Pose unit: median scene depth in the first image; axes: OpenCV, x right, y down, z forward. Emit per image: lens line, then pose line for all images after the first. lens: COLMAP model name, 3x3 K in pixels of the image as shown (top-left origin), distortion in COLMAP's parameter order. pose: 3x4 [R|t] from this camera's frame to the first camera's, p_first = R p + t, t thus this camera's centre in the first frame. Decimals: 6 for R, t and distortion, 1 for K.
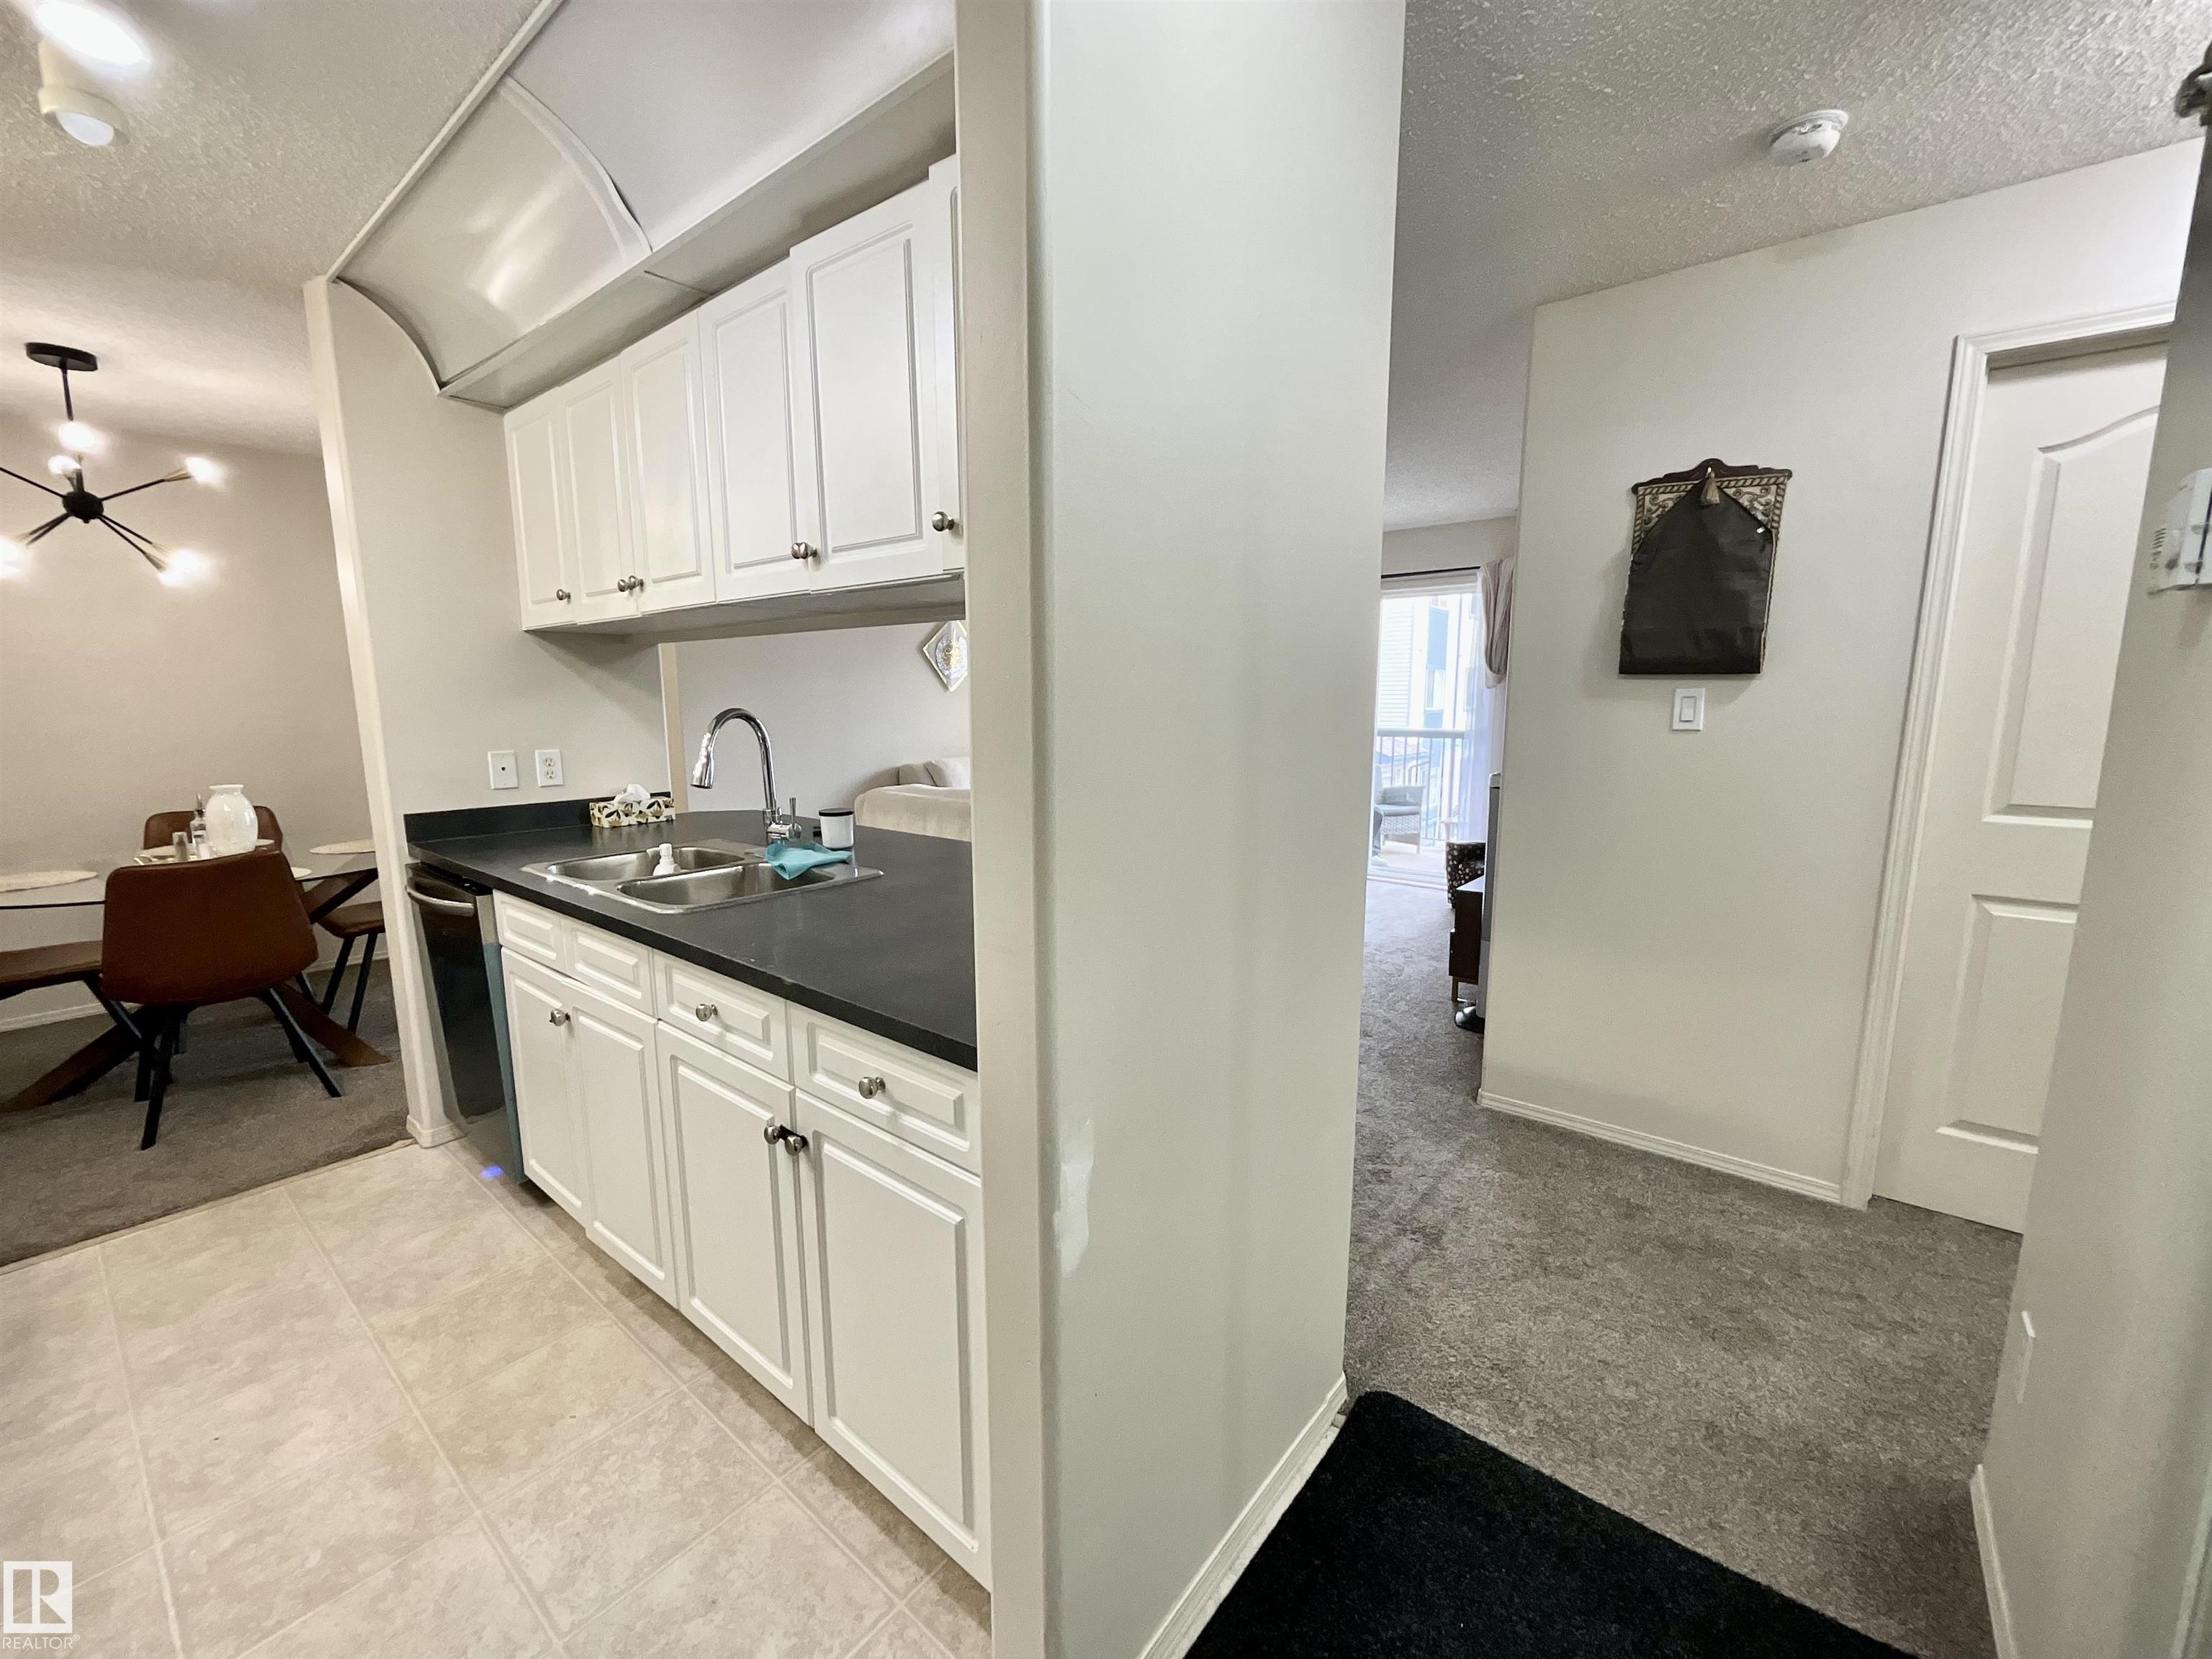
lens RADIAL K [[900.6, 0, 1103.1], [0, 900.6, 823.0], [0, 0, 1]] dist [-0.003653, 0.002328]
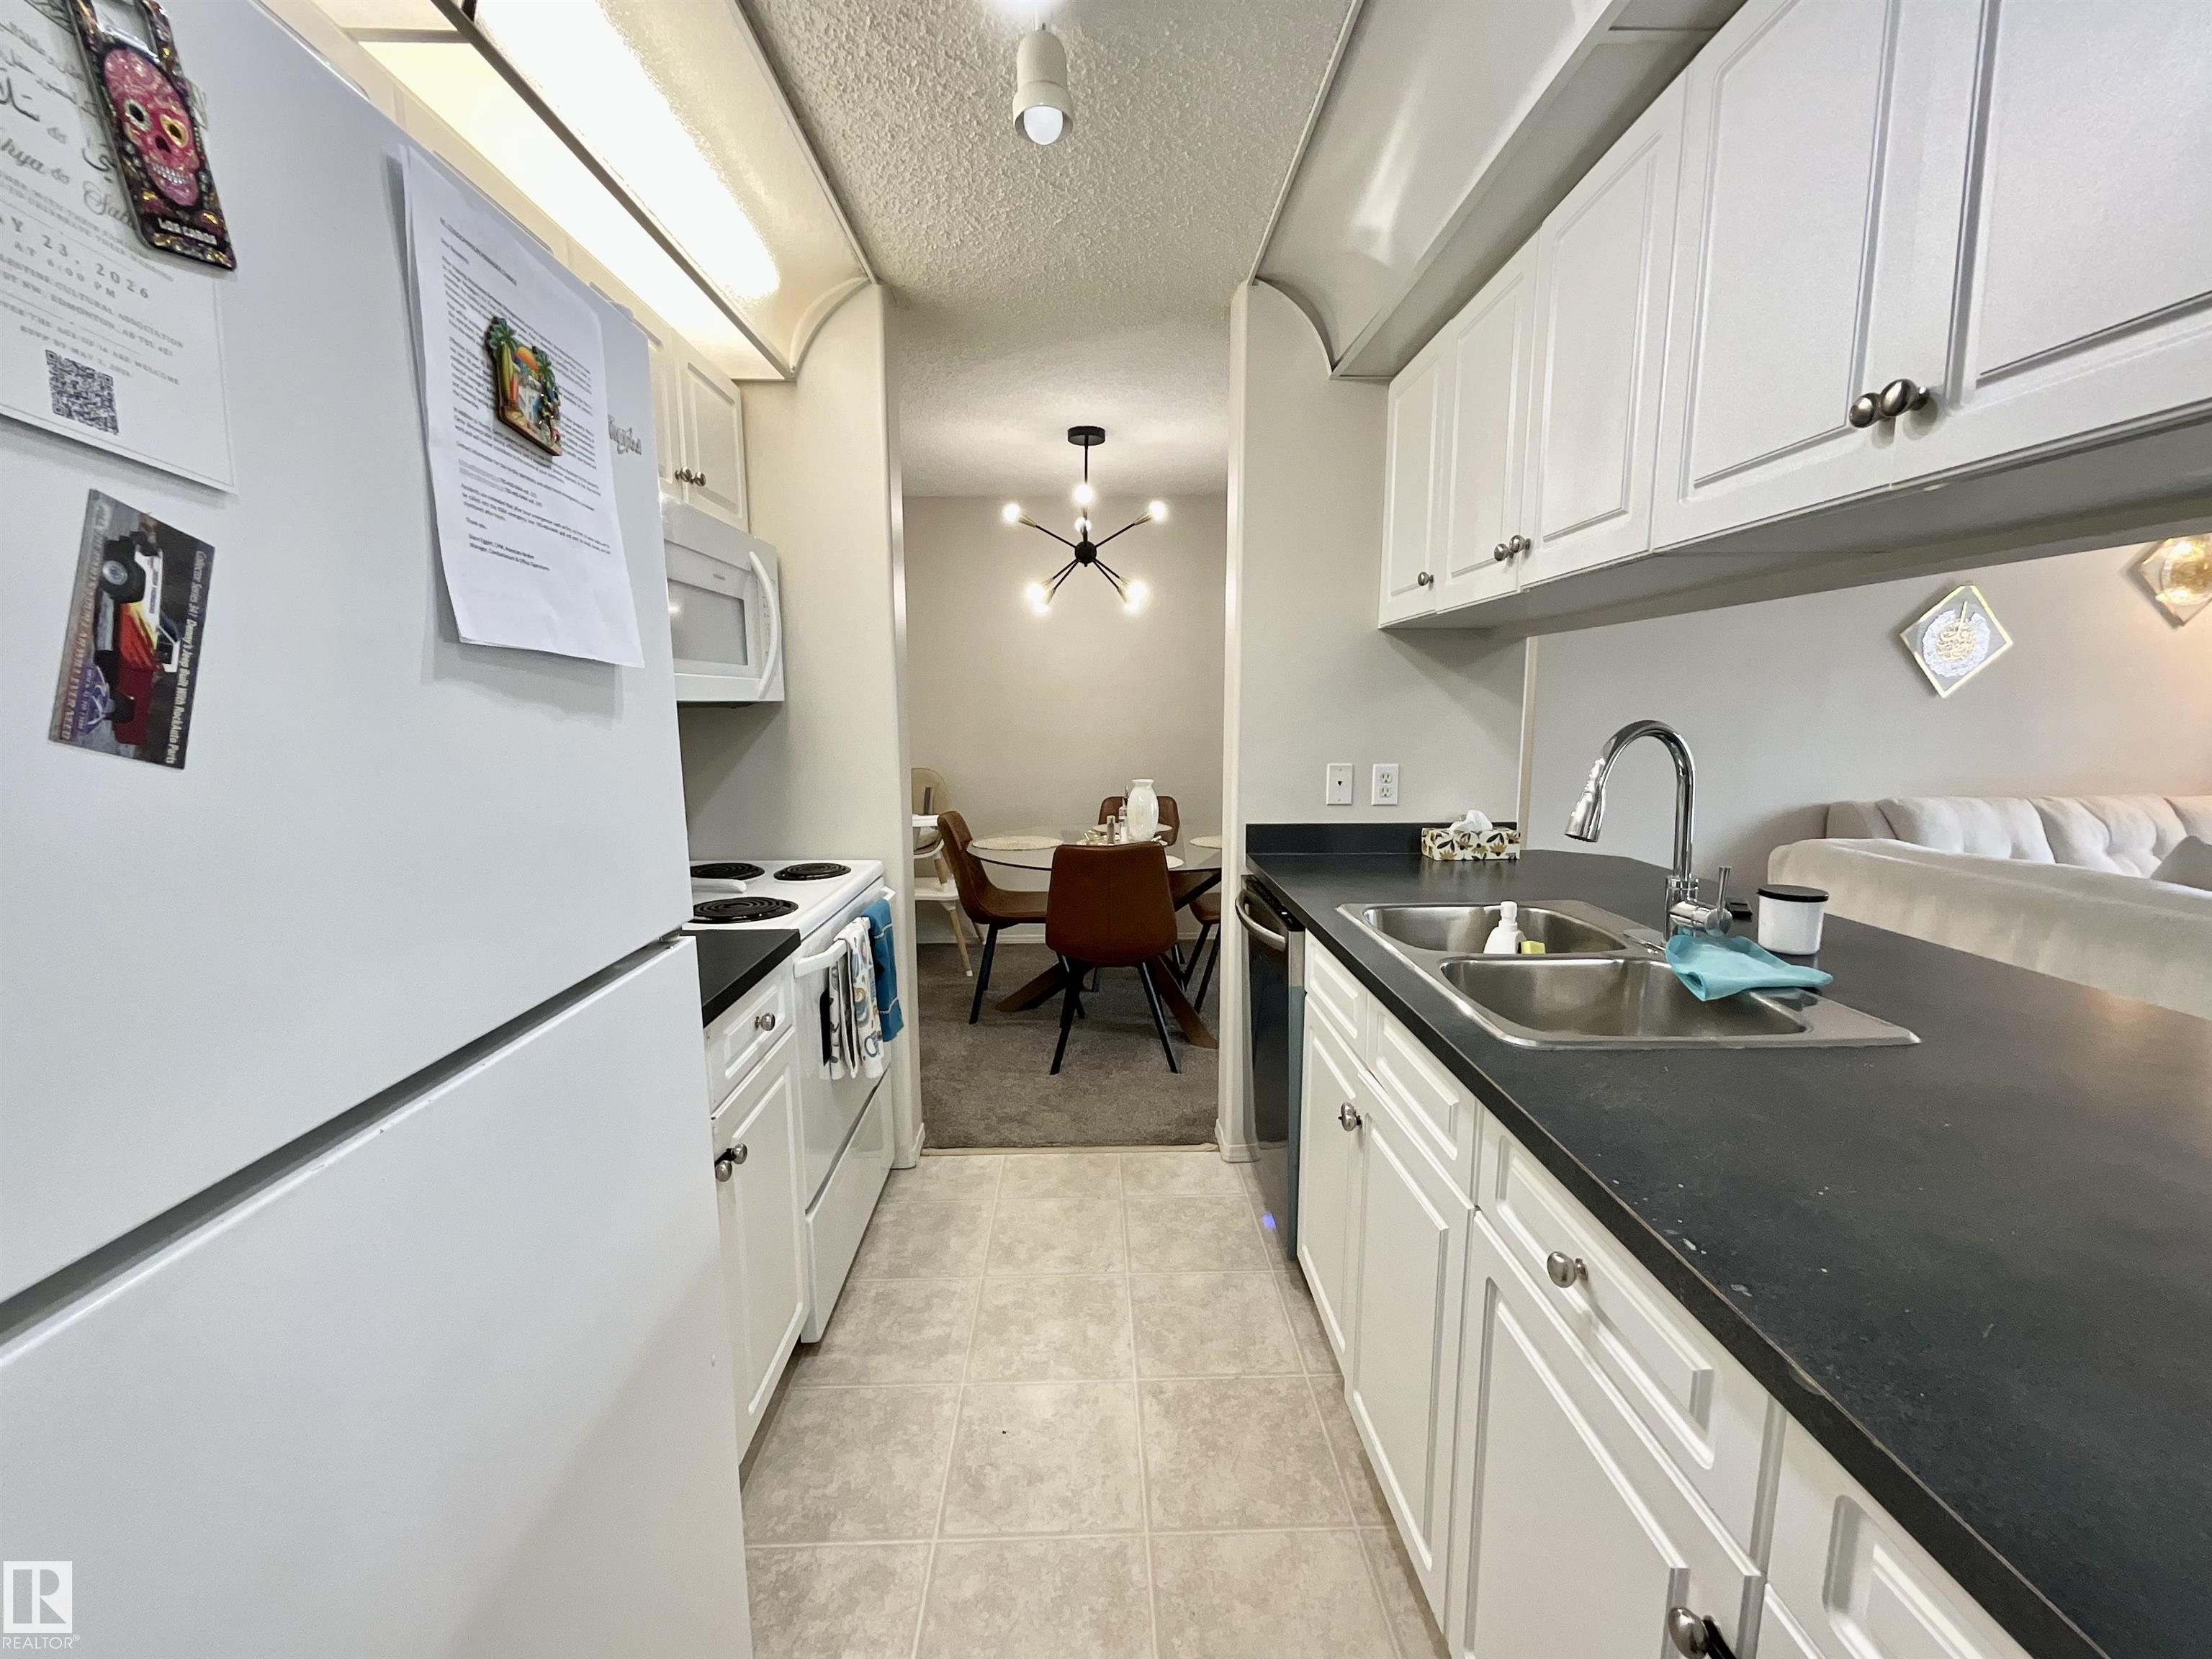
lens RADIAL K [[900.6, 0, 1094.9], [0, 900.6, 838.9], [0, 0, 1]] dist [-0.003653, 0.002328]
pose [[0.642831, 0.113587, -0.757540, -0.149986], [-0.108555, 0.992472, 0.056696, -0.033139], [0.758277, 0.045789, 0.650323, 0.256489]]
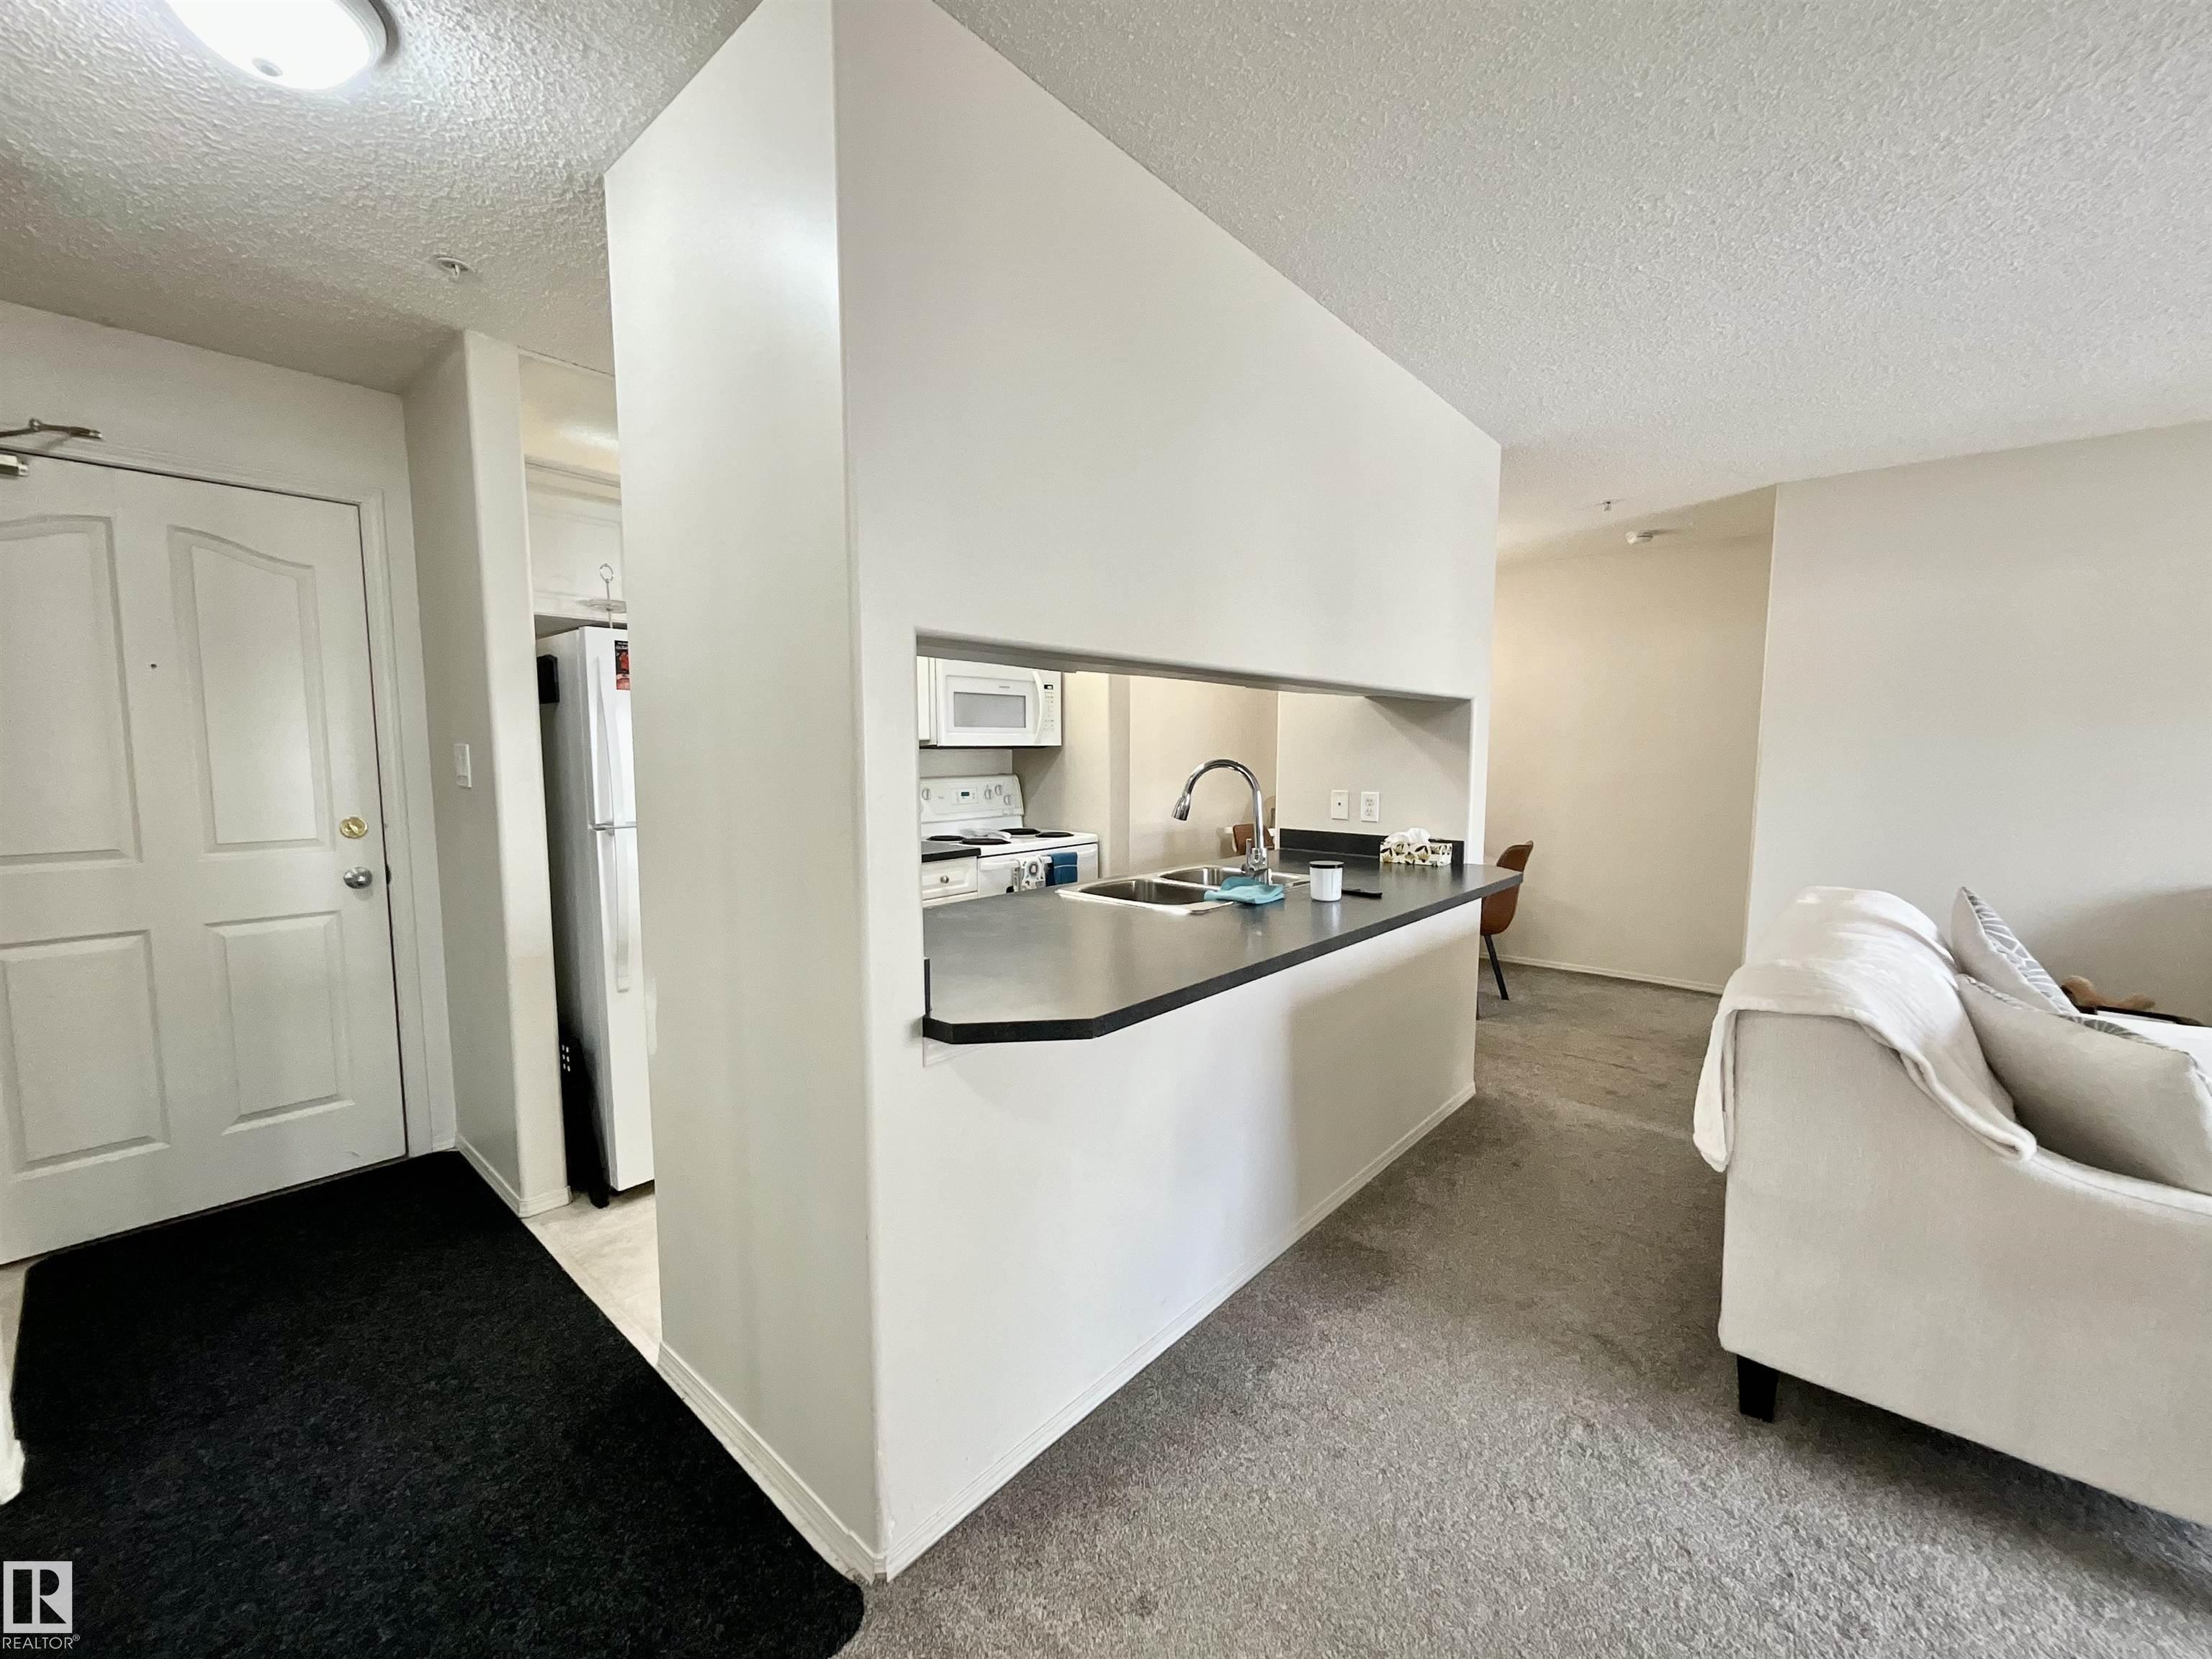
lens RADIAL K [[900.6, 0, 1107.7], [0, 900.6, 837.1], [0, 0, 1]] dist [-0.003653, 0.002328]
pose [[-0.037727, 0.093786, -0.994877, 0.737132], [-0.152524, 0.983380, 0.098486, -0.104085], [0.987579, 0.155458, -0.022796, 0.818222]]
